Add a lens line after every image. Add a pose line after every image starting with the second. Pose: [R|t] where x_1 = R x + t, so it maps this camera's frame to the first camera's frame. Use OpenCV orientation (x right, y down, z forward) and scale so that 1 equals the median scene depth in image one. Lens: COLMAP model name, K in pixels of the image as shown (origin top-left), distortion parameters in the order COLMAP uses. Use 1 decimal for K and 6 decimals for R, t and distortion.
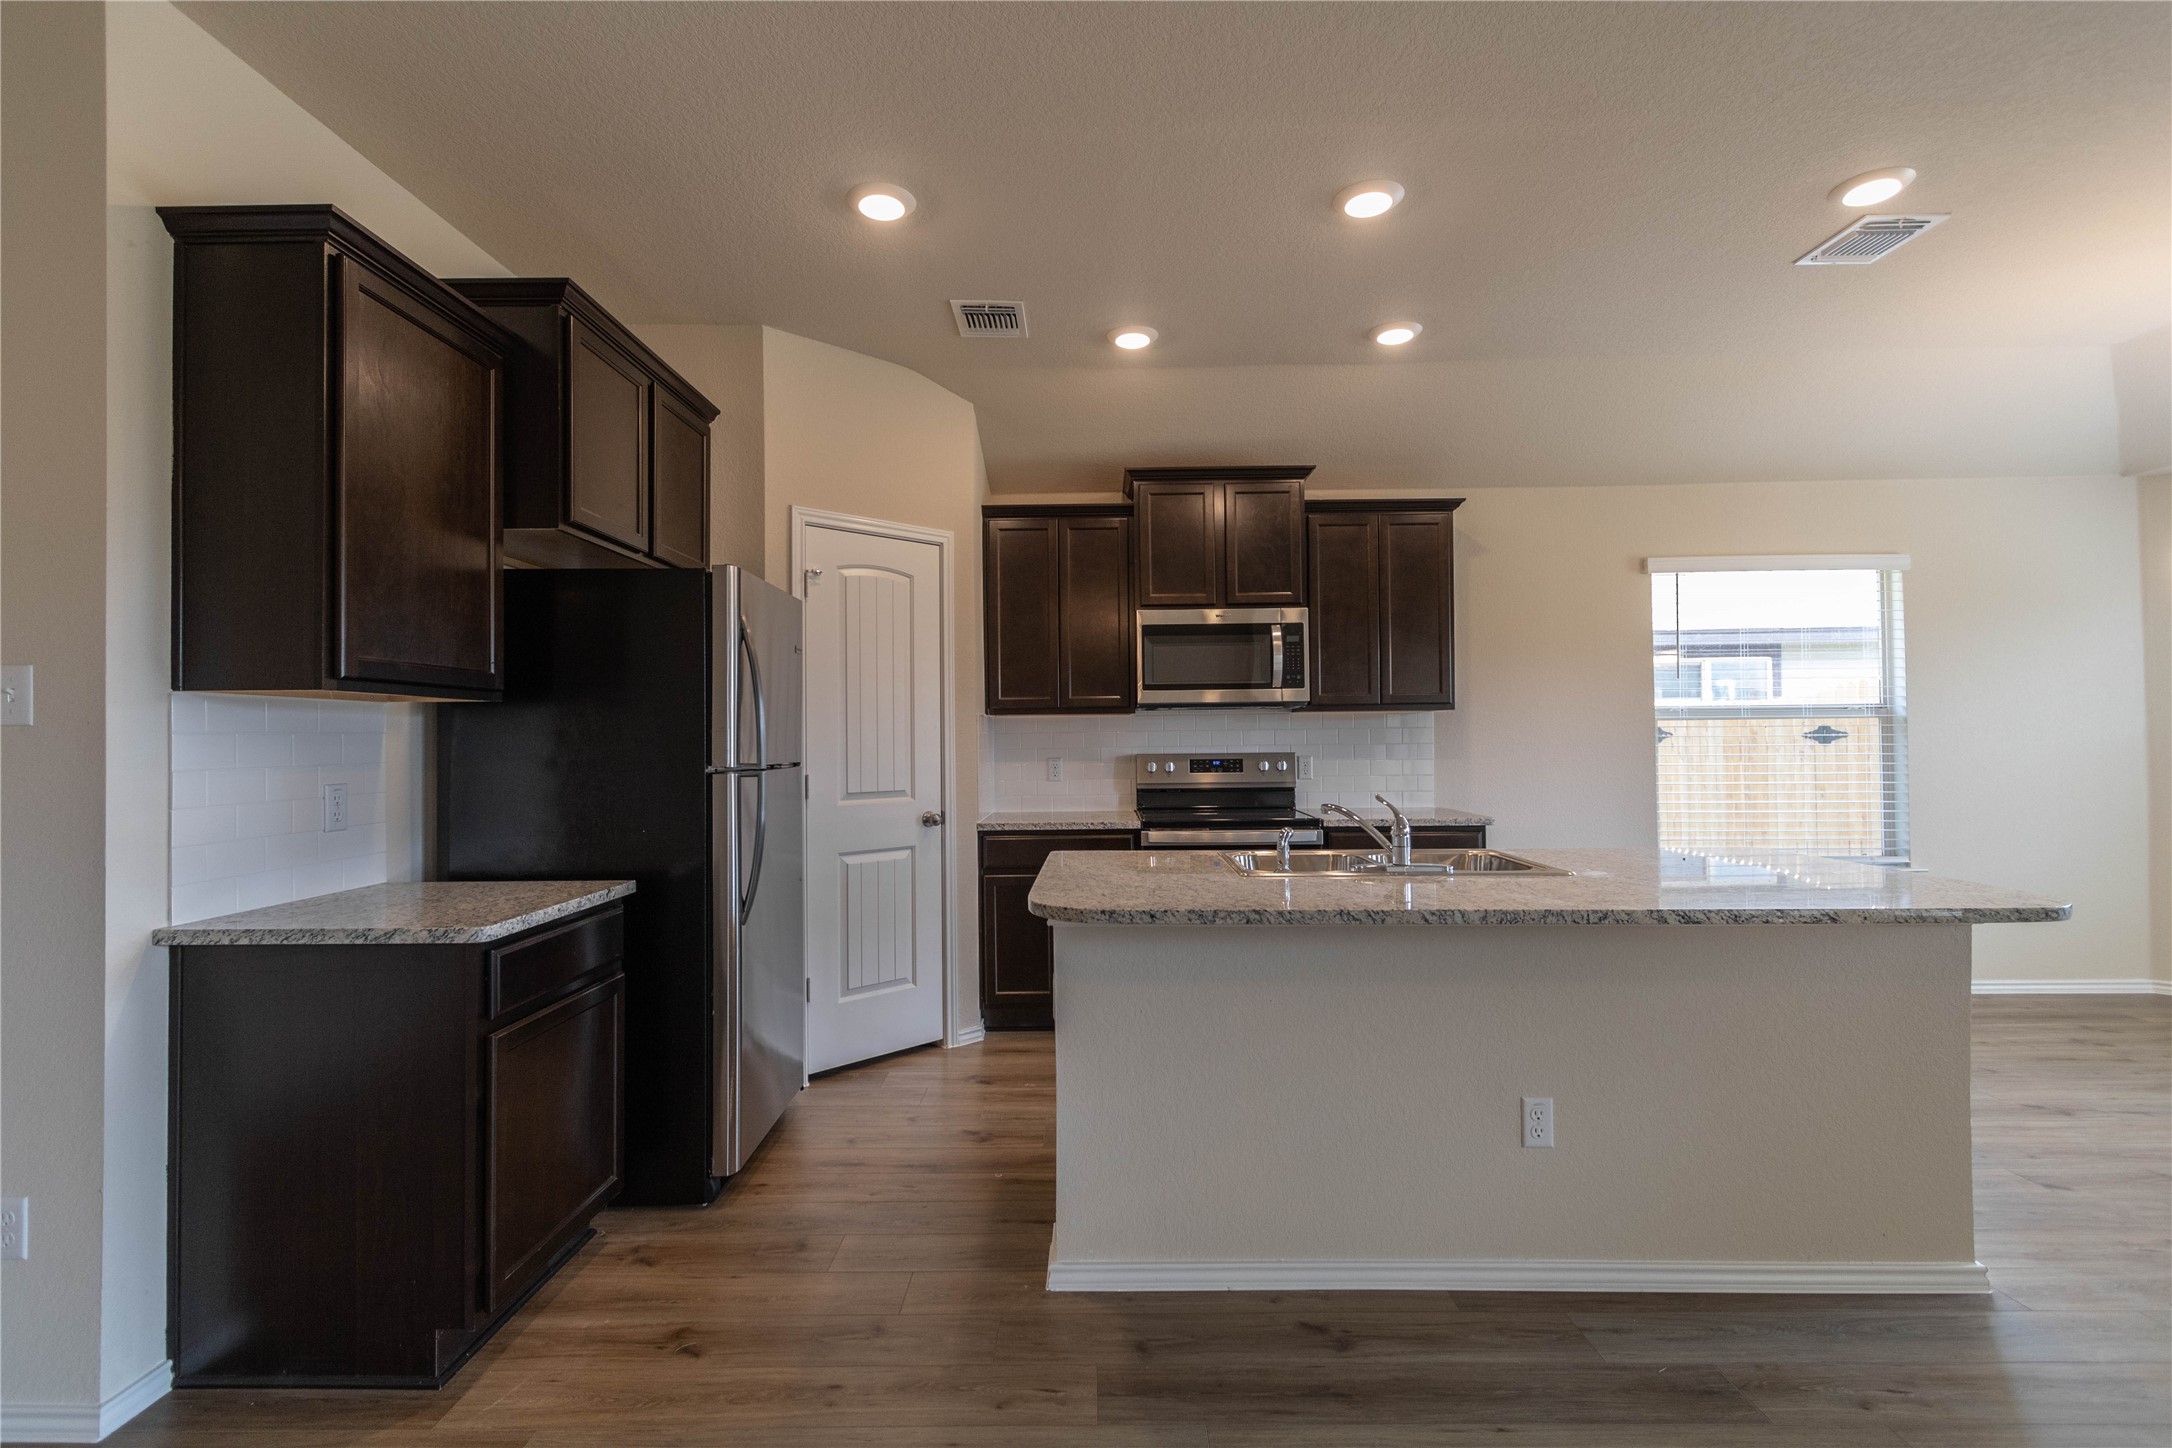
lens RADIAL K [[1017.7, 0, 1103.6], [0, 1017.7, 723.2], [0, 0, 1]] dist [0.001190, 0.000271]
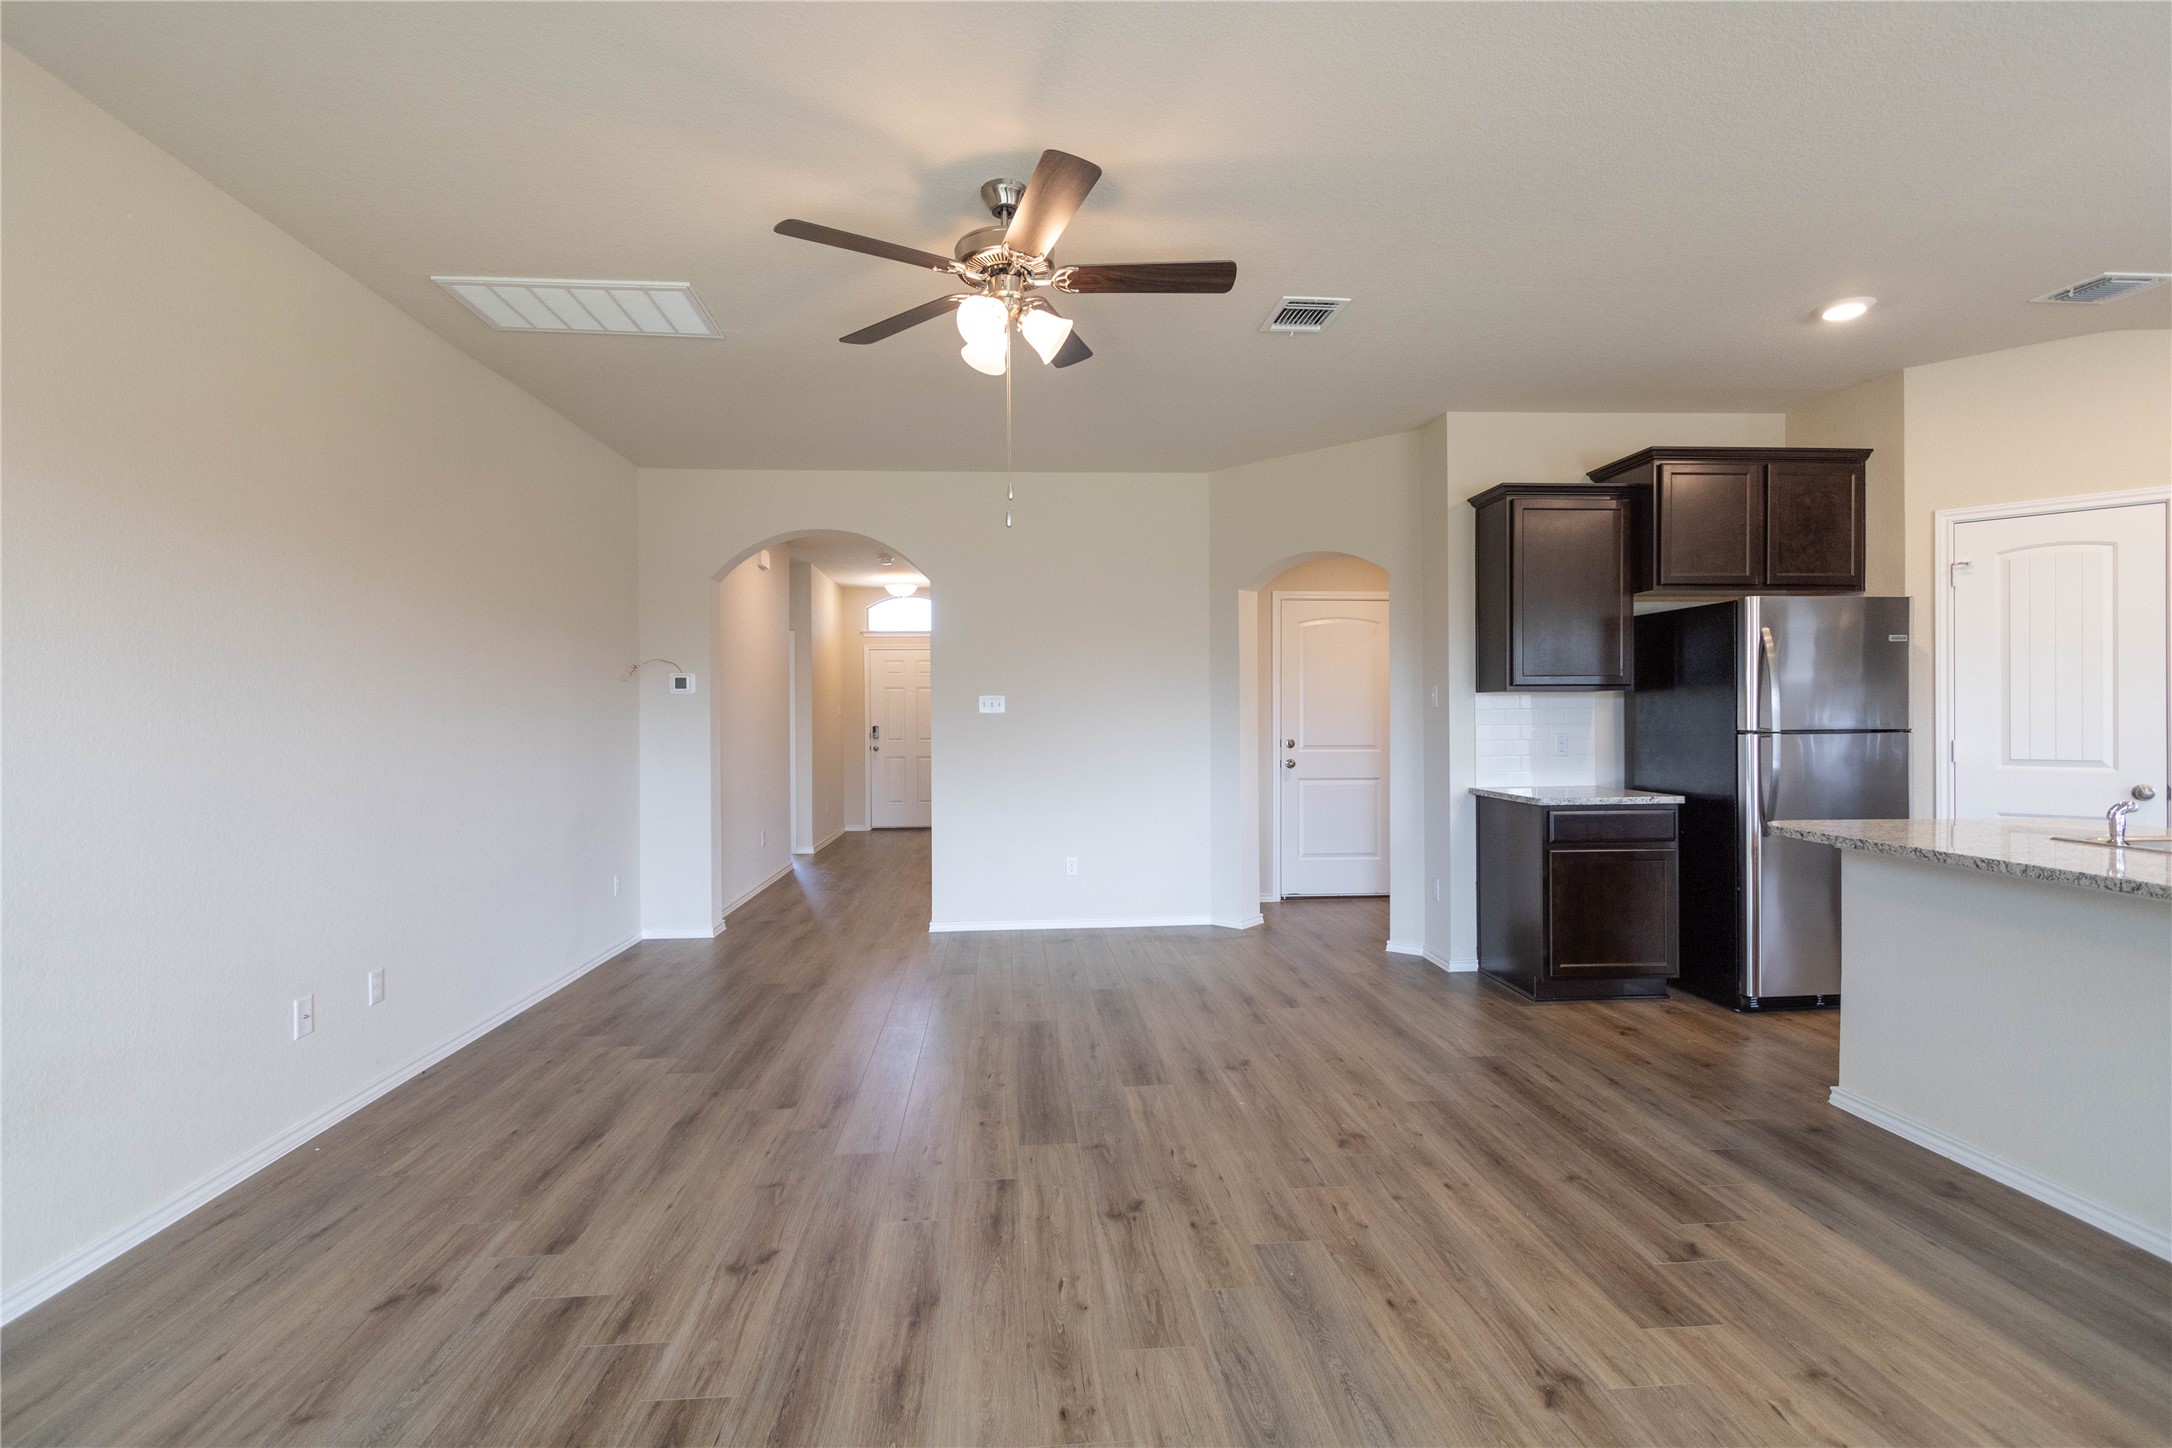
lens RADIAL K [[1017.7, 0, 1103.6], [0, 1017.7, 723.2], [0, 0, 1]] dist [0.001190, 0.000271]
pose [[0.111286, 0.015670, -0.993665, 0.806996], [0.022434, 0.999581, 0.018276, -0.012884], [0.993535, -0.024325, 0.110888, -0.098201]]
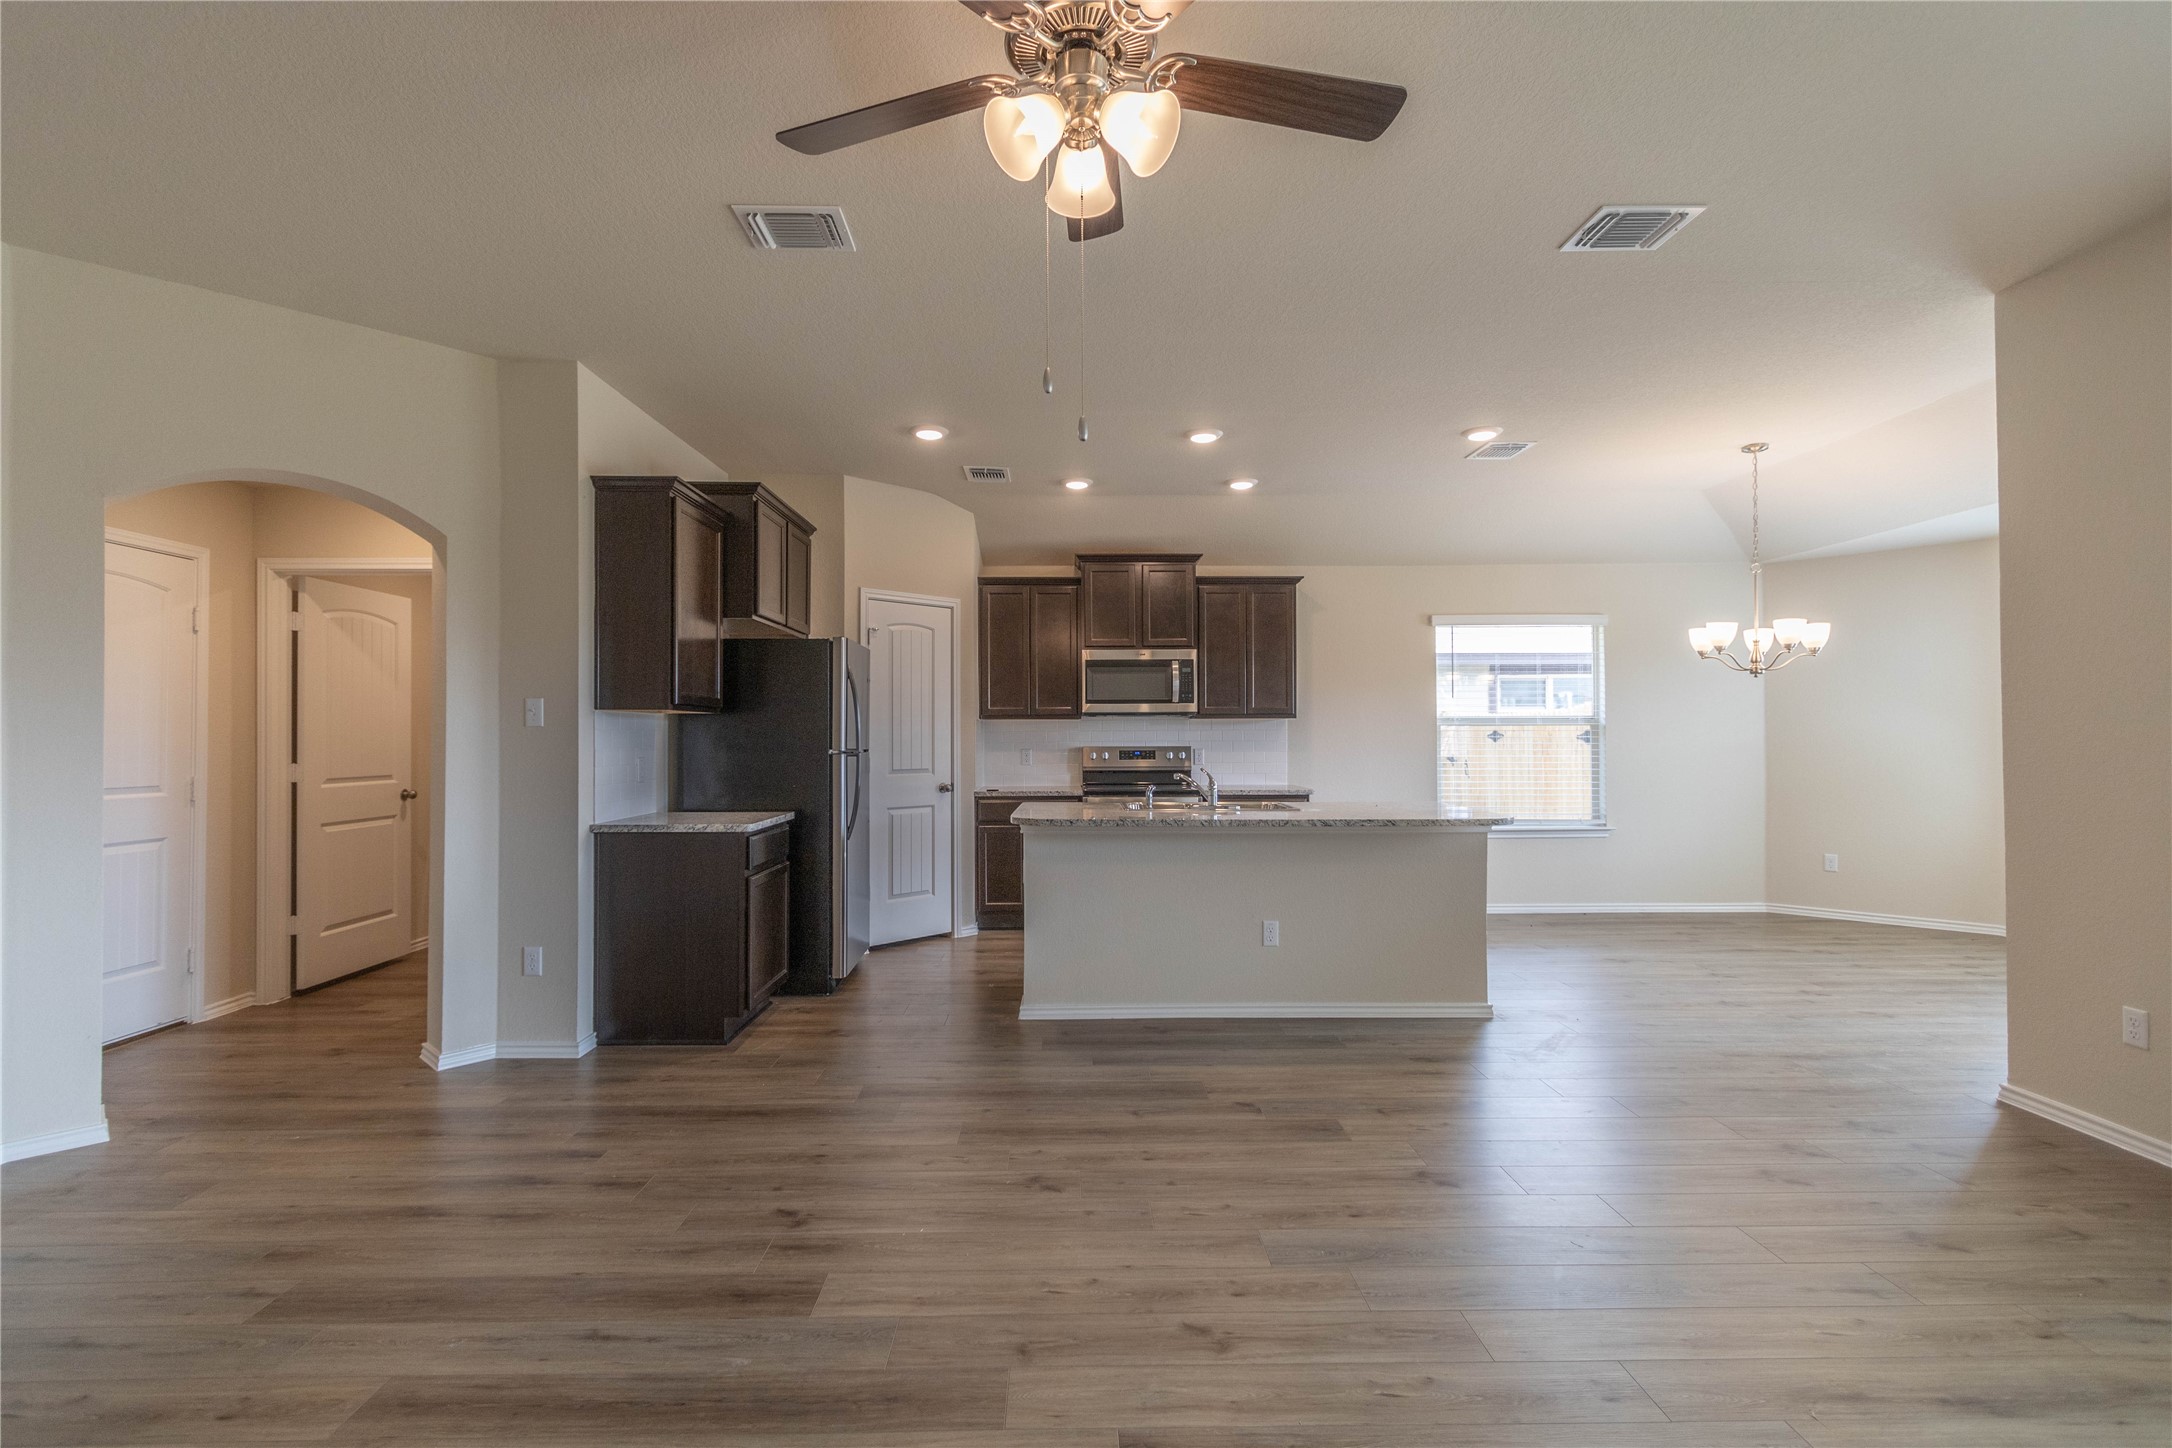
lens RADIAL K [[964.5, 0, 1113.8], [0, 964.5, 723.9], [0, 0, 1]] dist [-0.000568, -0.000016]
pose [[0.999180, 0.007272, 0.039835, 0.031632], [-0.007383, 0.999969, 0.002655, -0.009205], [-0.039815, -0.002947, 0.999203, -0.554890]]
